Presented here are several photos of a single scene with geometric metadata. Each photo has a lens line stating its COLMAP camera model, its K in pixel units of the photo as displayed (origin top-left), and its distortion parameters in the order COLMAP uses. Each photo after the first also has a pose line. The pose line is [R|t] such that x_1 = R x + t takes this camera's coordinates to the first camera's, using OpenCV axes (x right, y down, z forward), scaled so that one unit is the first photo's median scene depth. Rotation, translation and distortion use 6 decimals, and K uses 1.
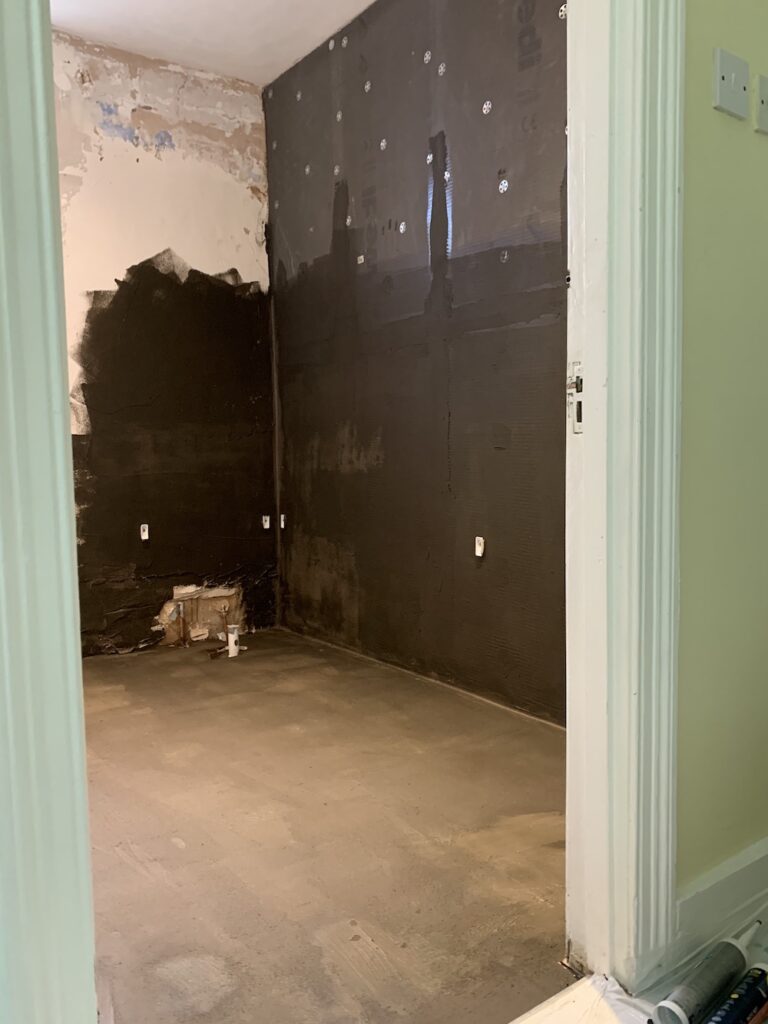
lens RADIAL K [[785.2, 0, 390.9], [0, 785.2, 493.9], [0, 0, 1]] dist [0.037493, -0.046842]
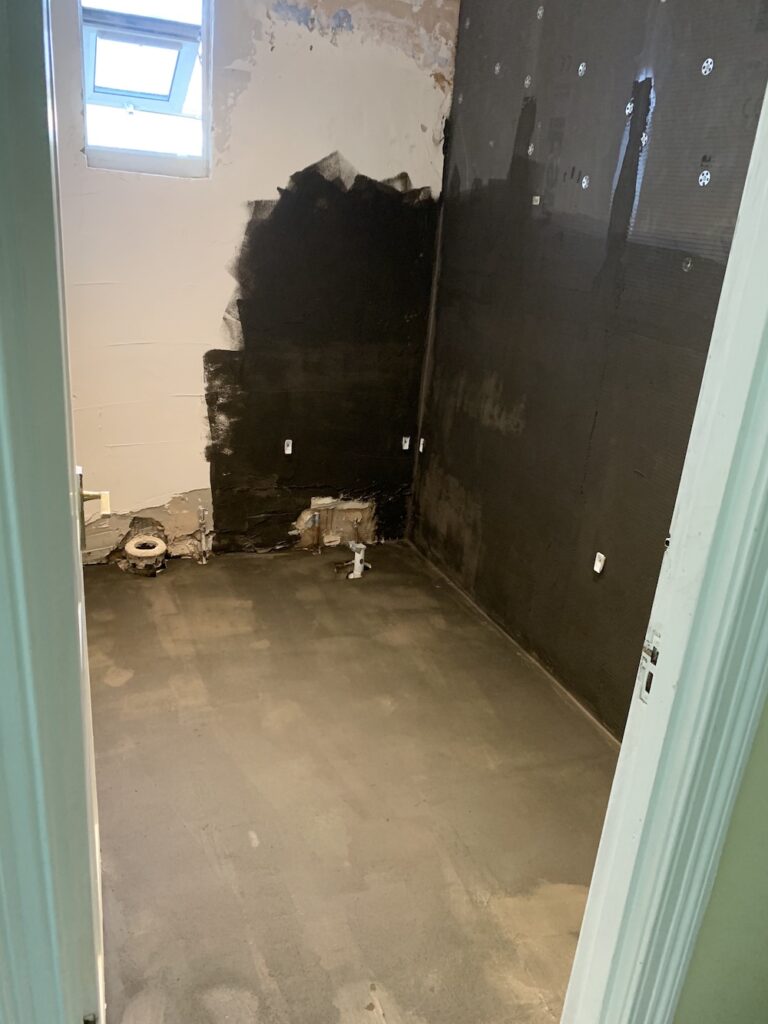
lens RADIAL K [[785.2, 0, 392.9], [0, 785.2, 500.9], [0, 0, 1]] dist [0.037493, -0.046842]
pose [[0.965691, 0.173872, -0.192897, 0.034966], [-0.115182, 0.952498, 0.281923, -0.201839], [0.232753, -0.250032, 0.939846, 0.045411]]
